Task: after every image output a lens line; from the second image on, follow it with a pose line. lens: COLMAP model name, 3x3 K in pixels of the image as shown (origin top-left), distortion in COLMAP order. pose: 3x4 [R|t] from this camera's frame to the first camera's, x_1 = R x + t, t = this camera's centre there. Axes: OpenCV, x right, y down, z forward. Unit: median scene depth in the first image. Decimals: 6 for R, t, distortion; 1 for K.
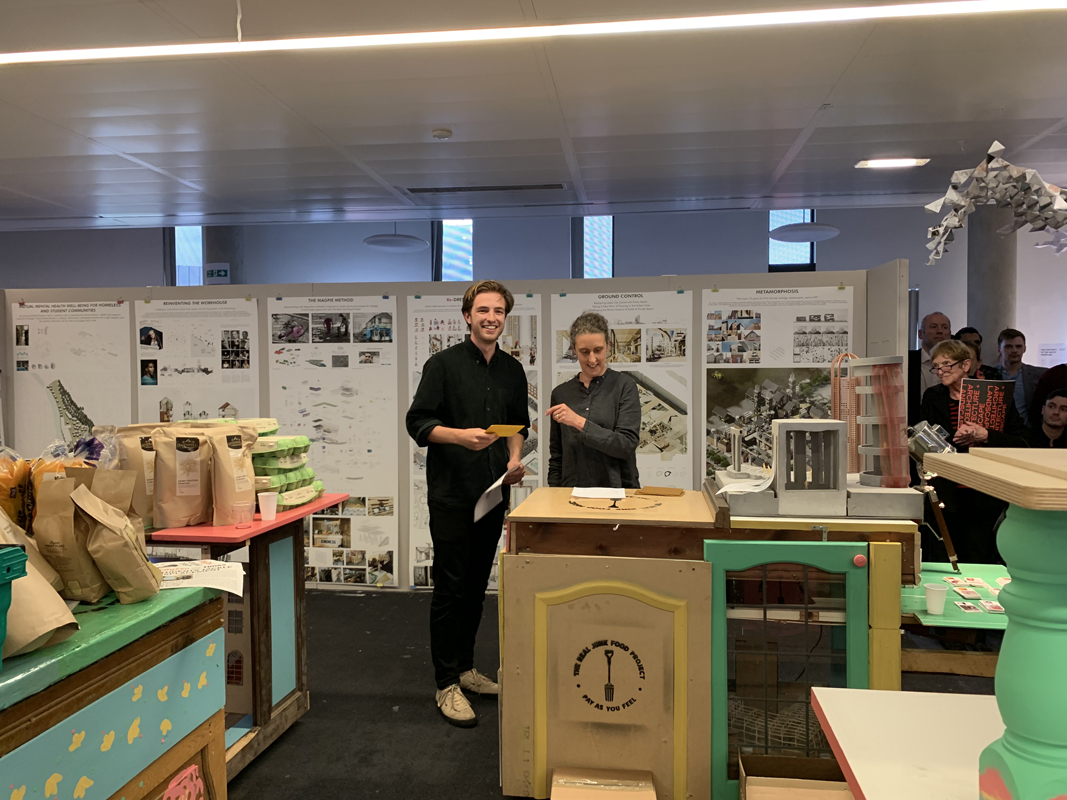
lens RADIAL K [[805.6, 0, 537.4], [0, 805.6, 404.9], [0, 0, 1]] dist [0.007482, 0.000773]
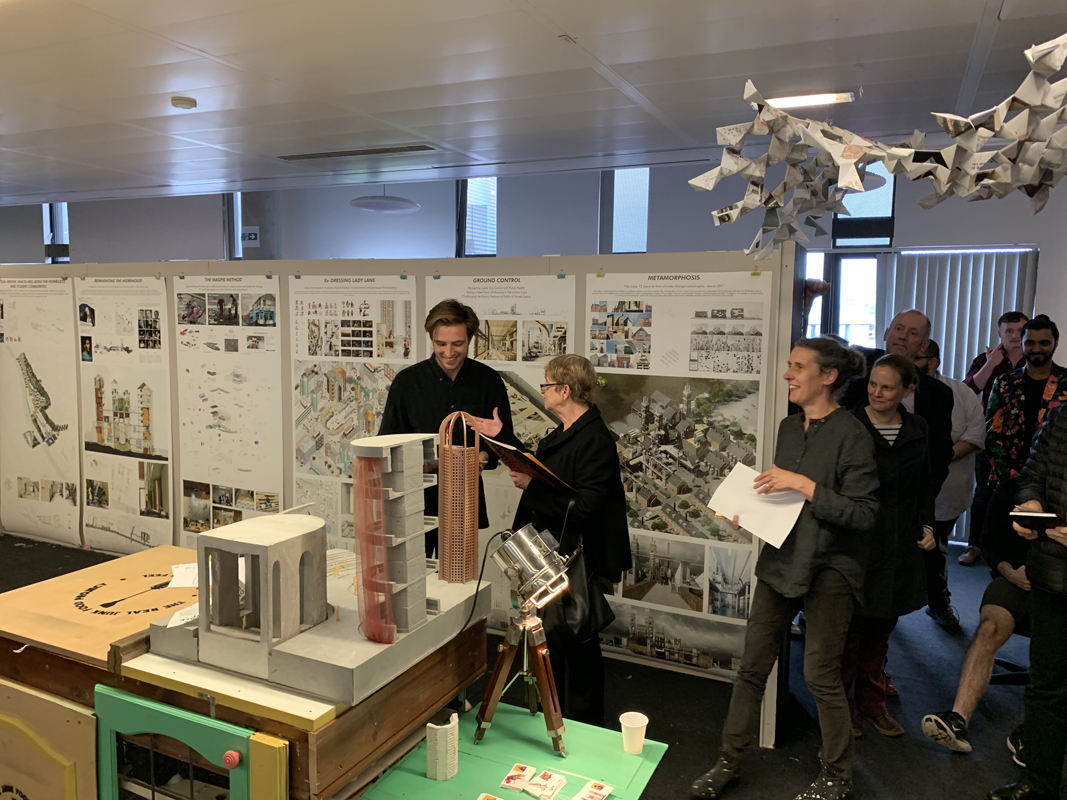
lens RADIAL K [[805.6, 0, 531.9], [0, 805.6, 395.4], [0, 0, 1]] dist [0.007482, 0.000773]
pose [[0.956680, 0.047530, -0.287235, 0.370095], [-0.028510, 0.997136, 0.070043, -0.073400], [0.289742, -0.058819, 0.955296, 0.203769]]
